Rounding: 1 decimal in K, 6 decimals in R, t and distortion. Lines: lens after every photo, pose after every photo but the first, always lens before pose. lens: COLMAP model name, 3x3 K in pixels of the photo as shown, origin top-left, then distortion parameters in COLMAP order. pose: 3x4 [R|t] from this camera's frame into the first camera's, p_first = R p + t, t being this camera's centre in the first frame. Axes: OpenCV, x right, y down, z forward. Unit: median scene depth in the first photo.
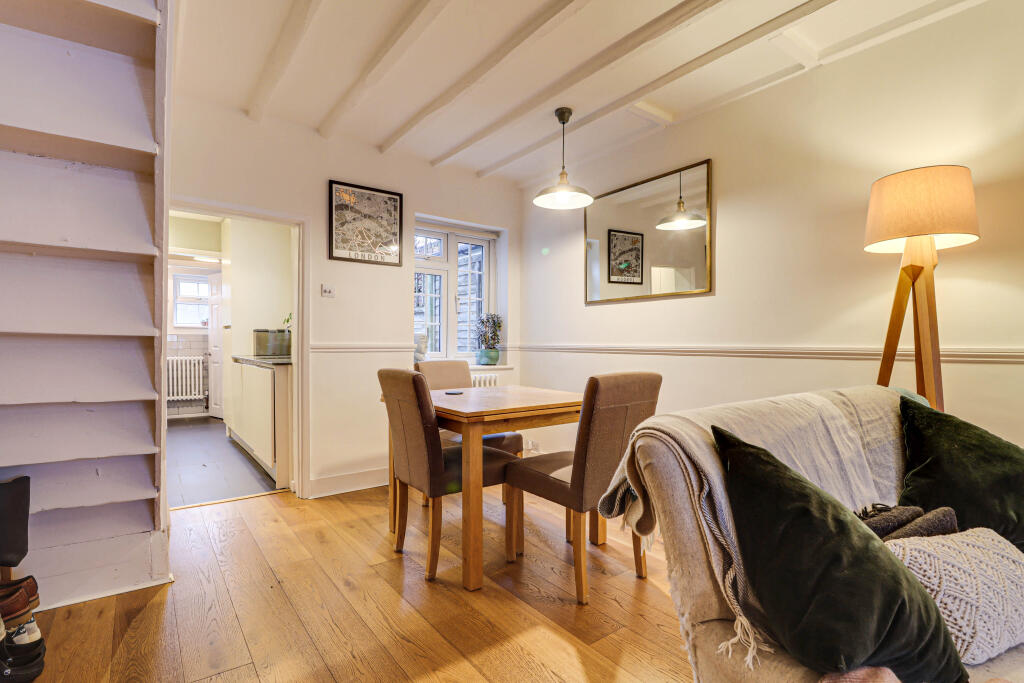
lens RADIAL K [[490.2, 0, 512.2], [0, 490.2, 361.7], [0, 0, 1]] dist [0.000328, -0.000062]
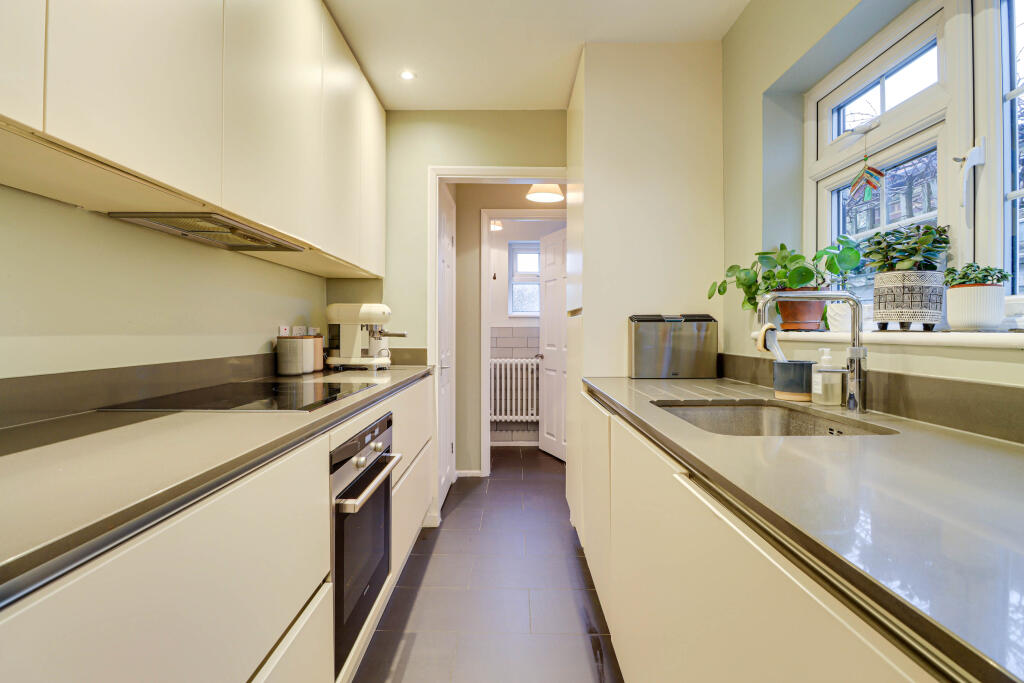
lens RADIAL K [[490.6, 0, 521.6], [0, 490.6, 336.5], [0, 0, 1]] dist [0.001391, -0.013104]
pose [[0.807516, -0.001269, -0.589844, -0.420312], [-0.014686, 0.999644, -0.022256, -0.043878], [0.589663, 0.026634, 0.807210, 0.719133]]
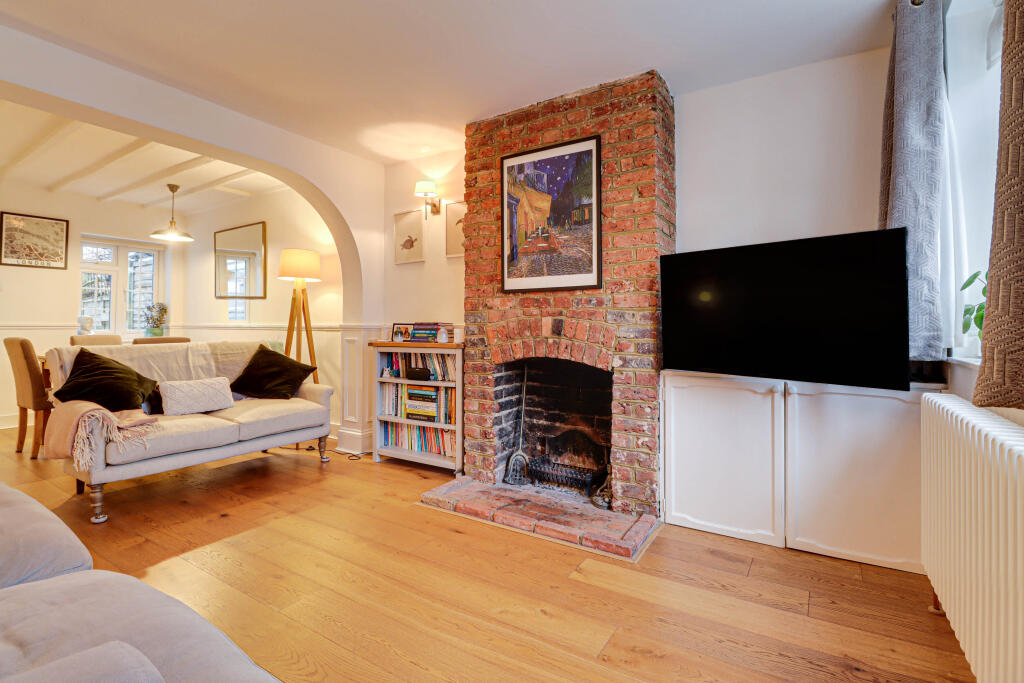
lens RADIAL K [[475.0, 0, 512.0], [0, 475.0, 316.3], [0, 0, 1]] dist [0.002500, -0.011113]
pose [[0.934767, 0.004322, 0.355234, 0.484394], [0.014972, 0.998558, -0.051547, 0.030630], [-0.354945, 0.053503, 0.933355, -0.716010]]
